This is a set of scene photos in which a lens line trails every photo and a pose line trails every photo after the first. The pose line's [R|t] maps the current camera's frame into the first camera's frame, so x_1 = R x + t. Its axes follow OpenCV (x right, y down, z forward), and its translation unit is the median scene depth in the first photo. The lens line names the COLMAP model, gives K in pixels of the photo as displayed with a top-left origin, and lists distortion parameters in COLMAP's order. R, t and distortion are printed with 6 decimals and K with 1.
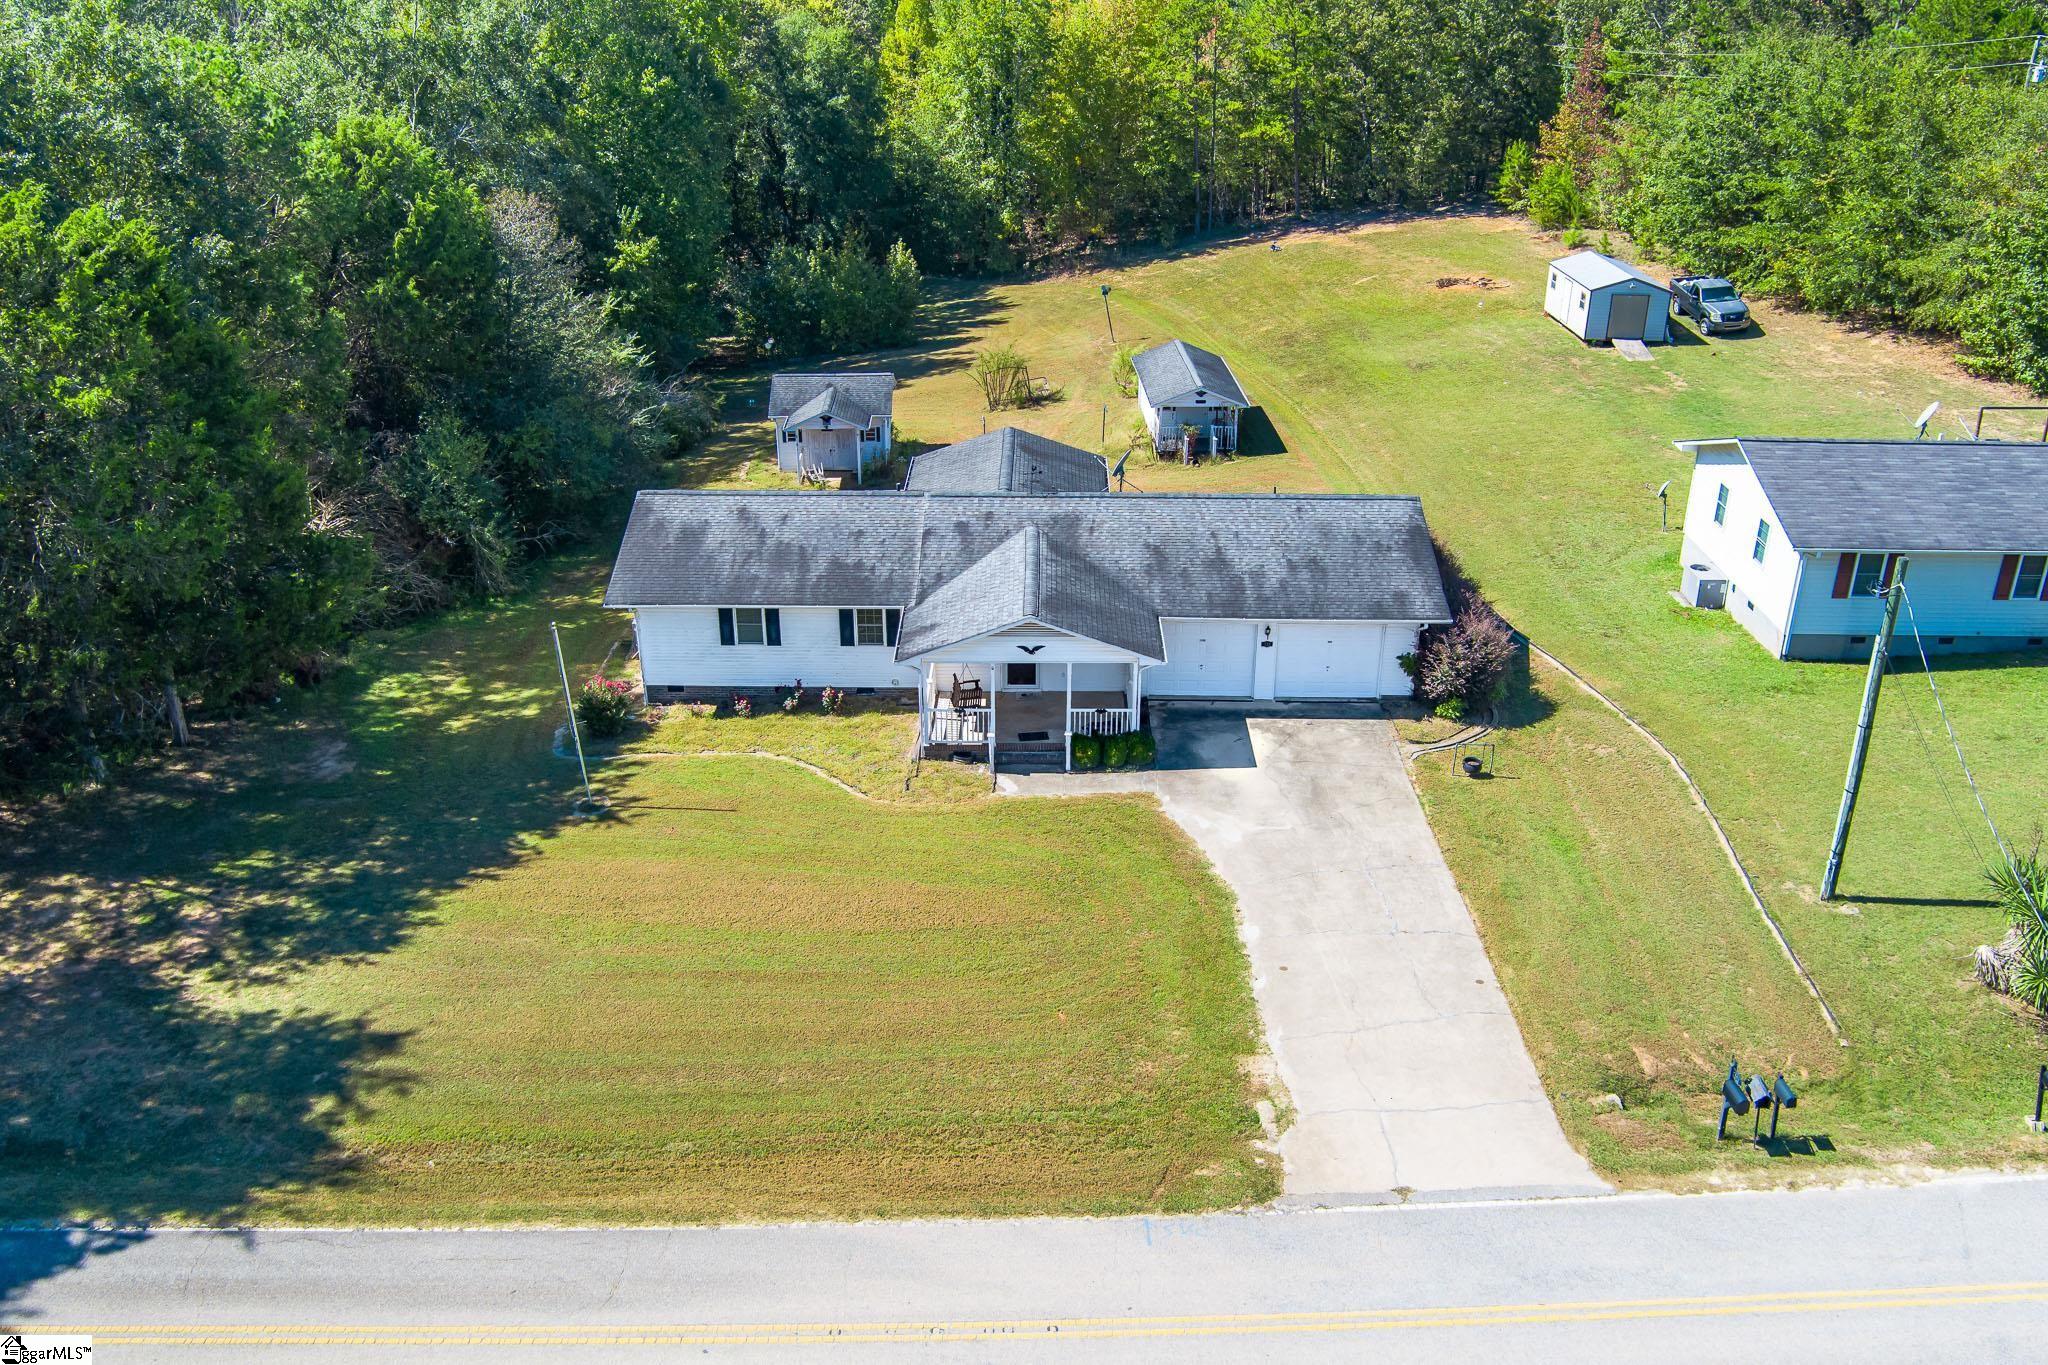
lens RADIAL K [[1664.0, 0, 1018.8], [0, 1664.0, 682.9], [0, 0, 1]] dist [-0.088811, 0.033028]
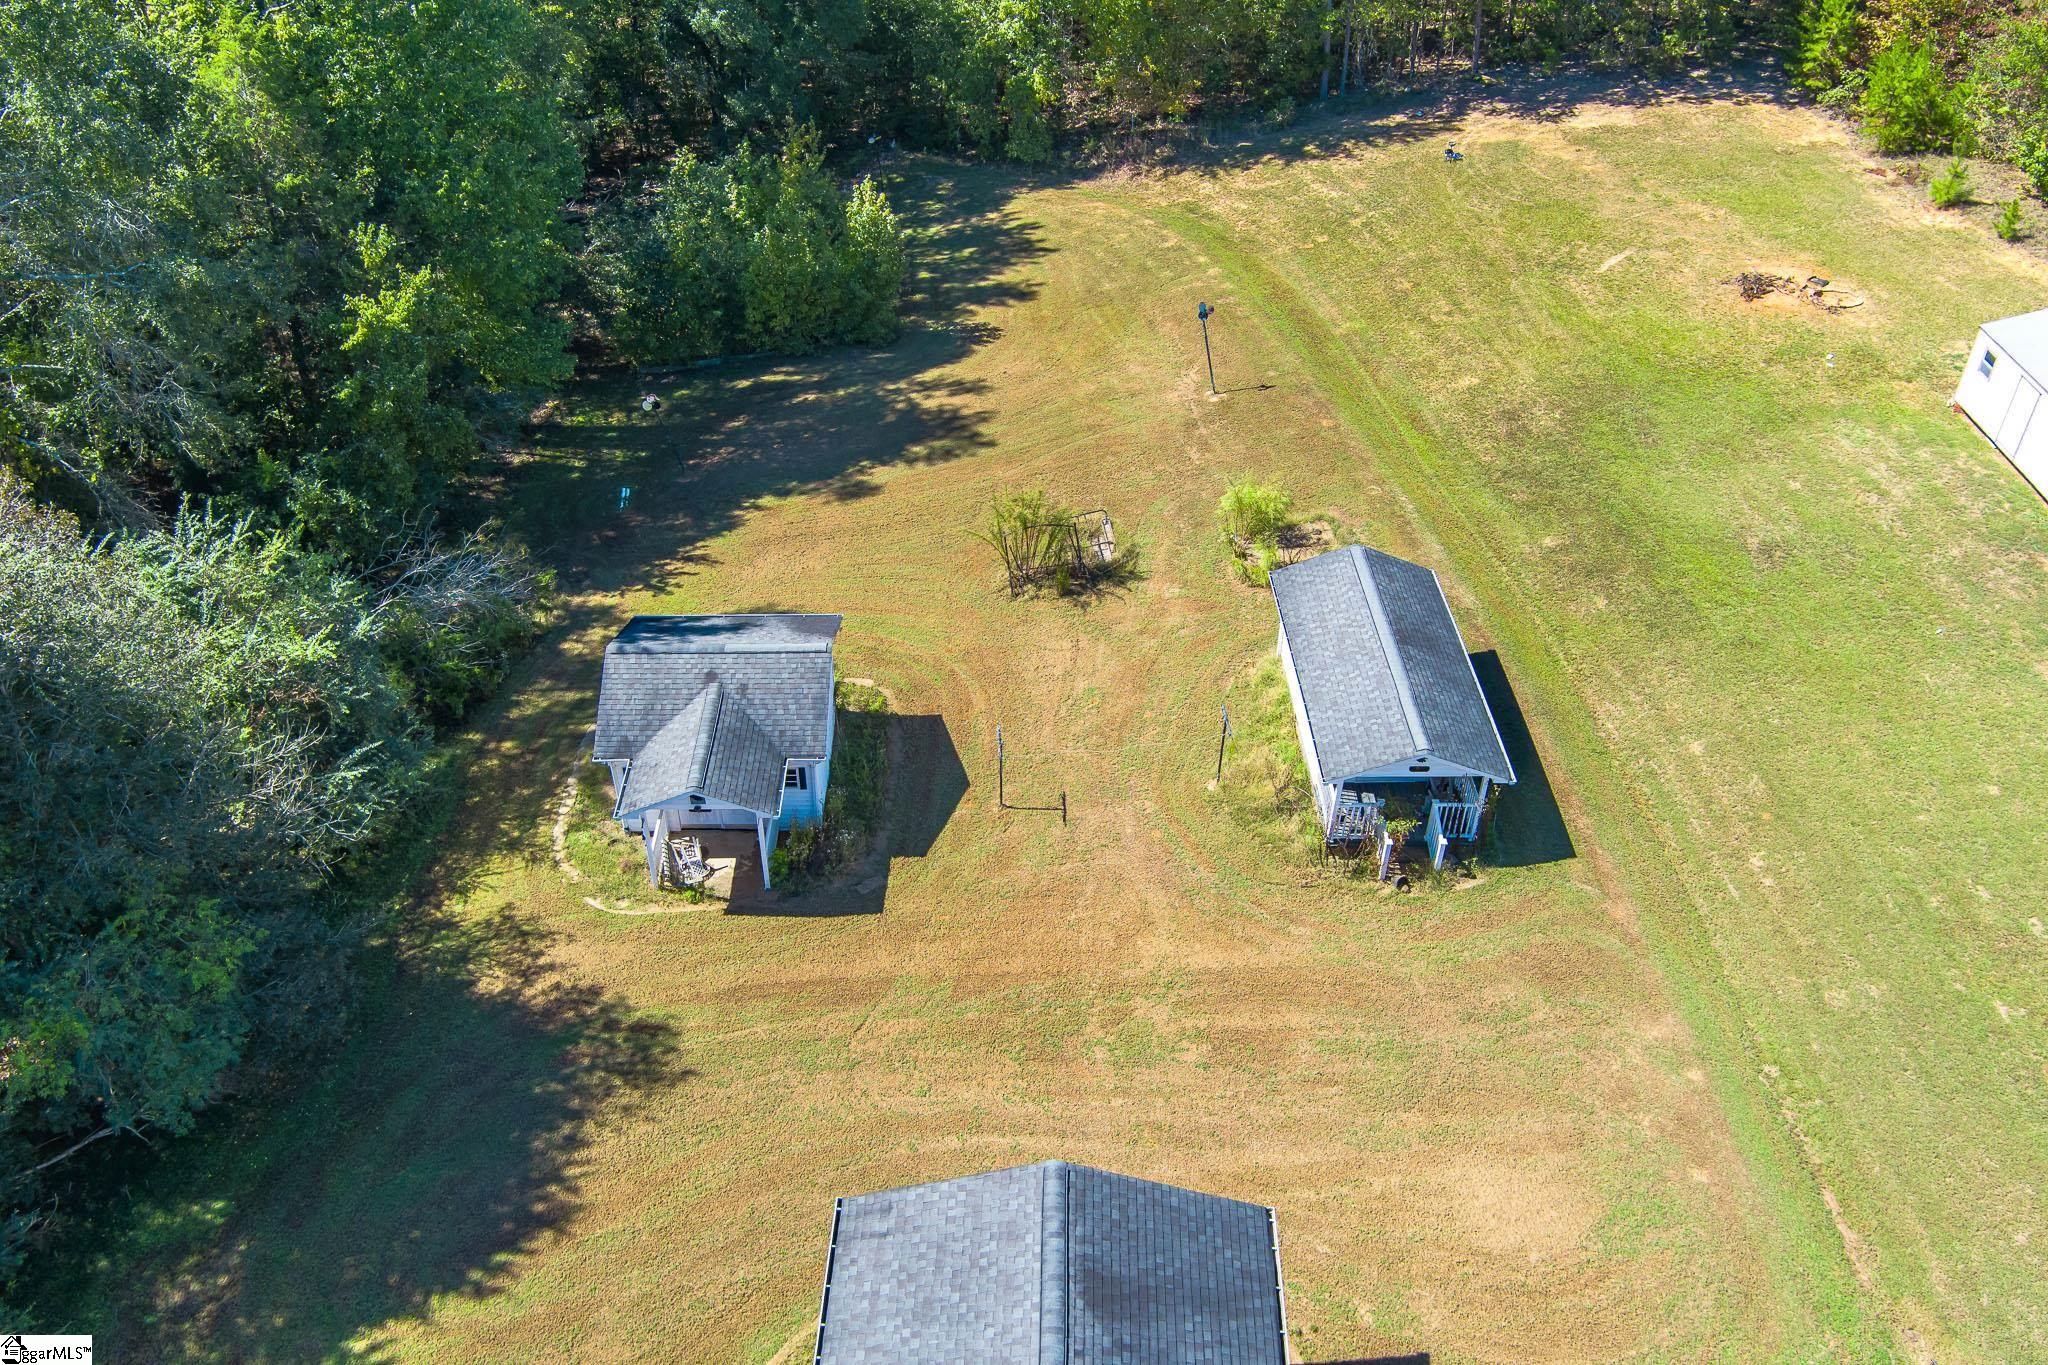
lens RADIAL K [[1664.0, 0, 1033.4], [0, 1664.0, 685.0], [0, 0, 1]] dist [-0.088811, 0.033028]
pose [[0.999972, 0.006935, -0.002797, -0.011494], [-0.006171, 0.976565, 0.215135, -0.372482], [0.004223, -0.215112, 0.976580, 0.612317]]
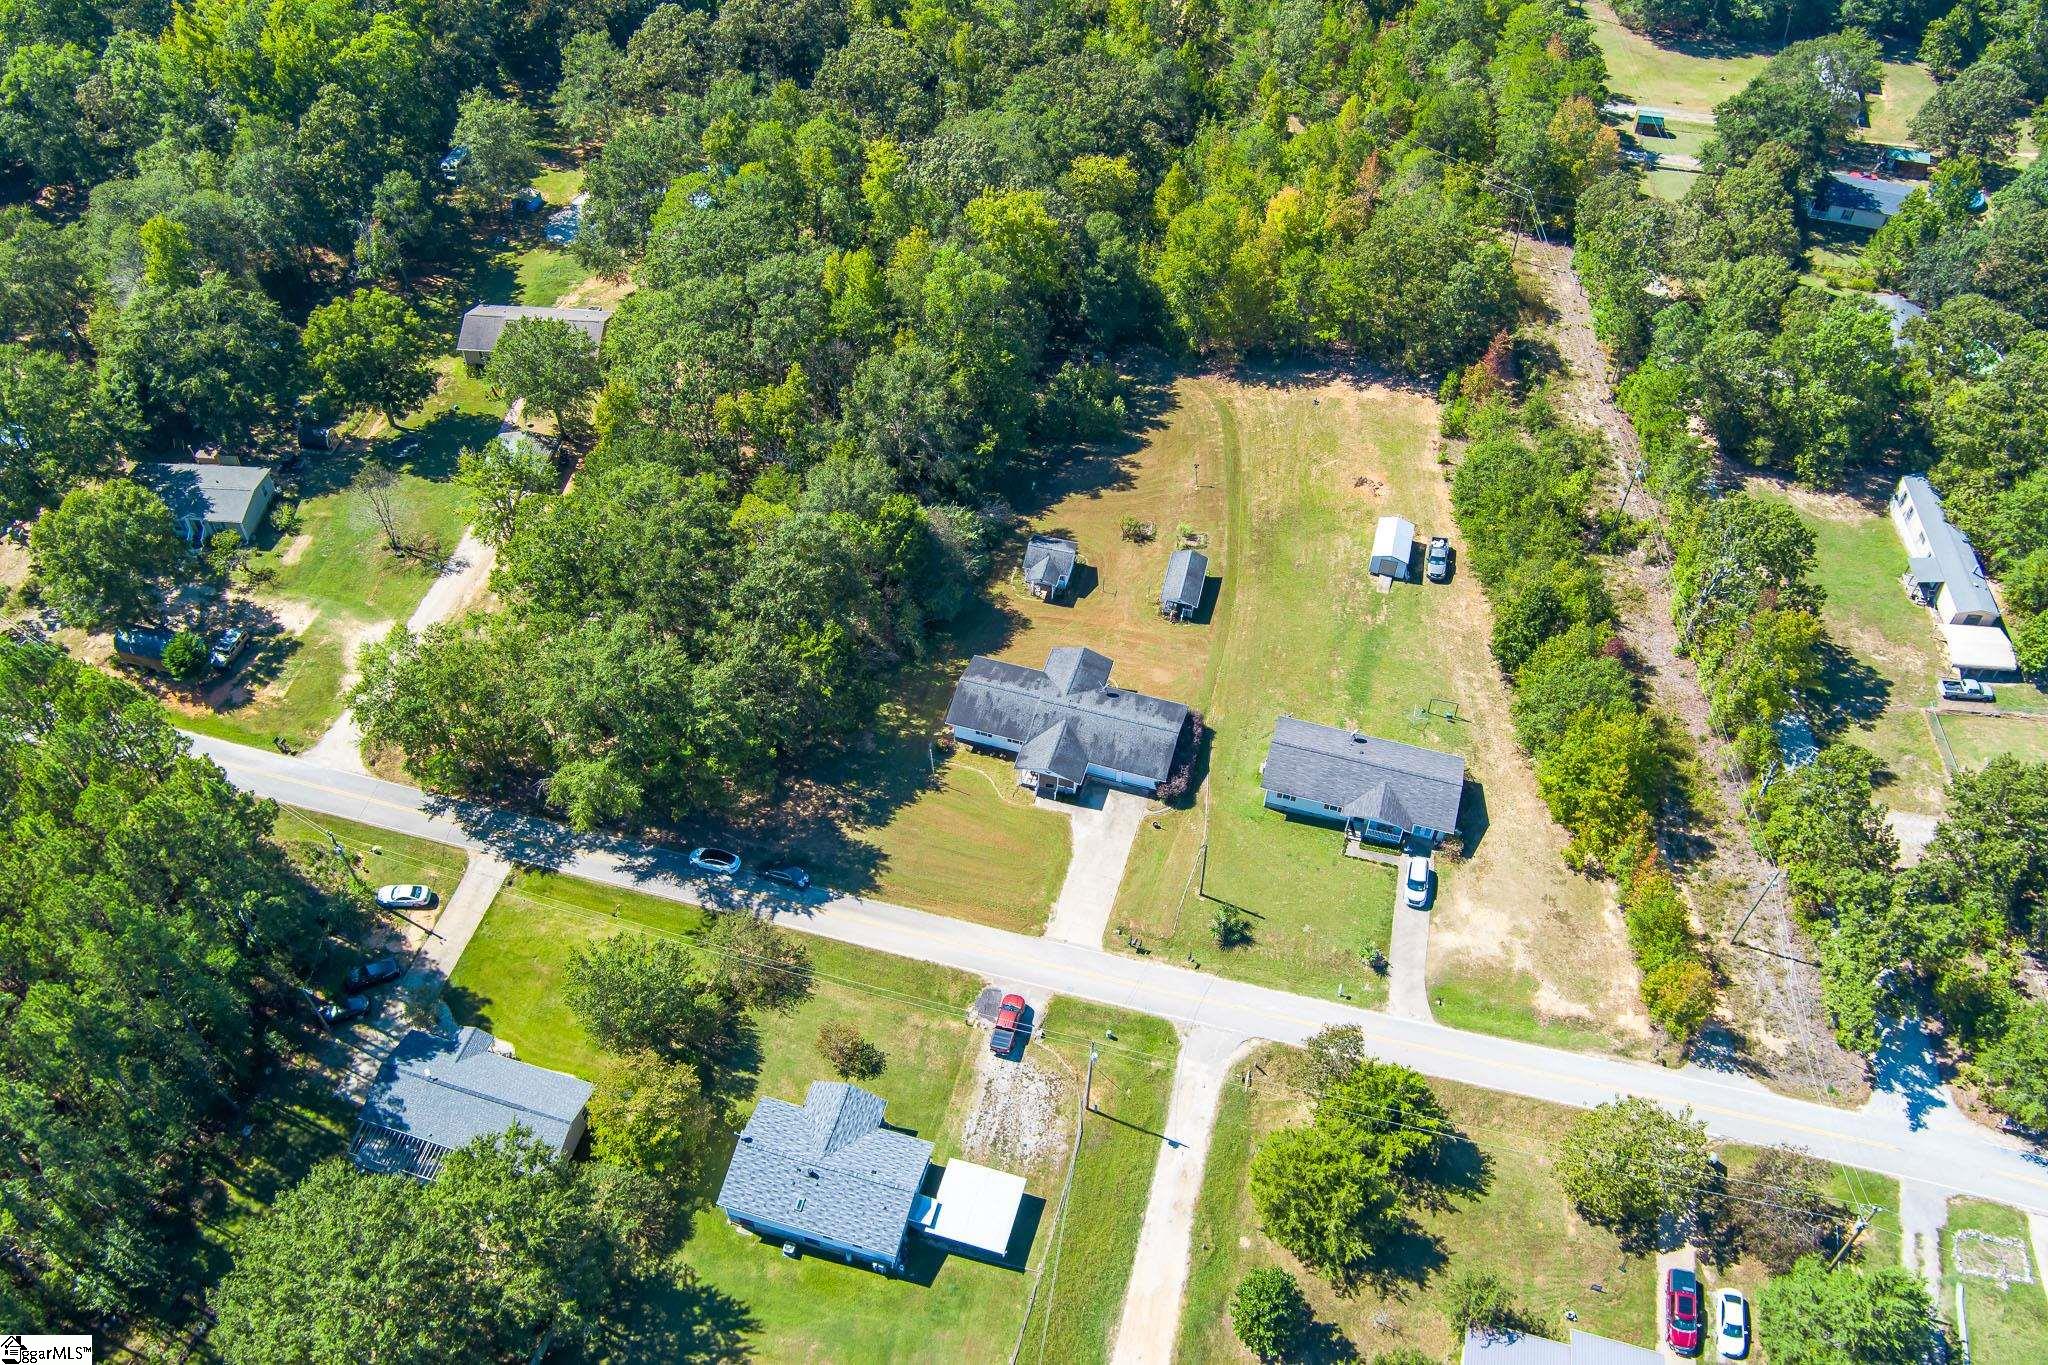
lens RADIAL K [[1664.0, 0, 1028.8], [0, 1664.0, 687.2], [0, 0, 1]] dist [-0.088811, 0.033028]
pose [[0.963149, 0.211375, -0.166327, 0.424749], [-0.130539, 0.908029, 0.398049, -1.303509], [0.235167, -0.361668, 0.902160, -1.826454]]
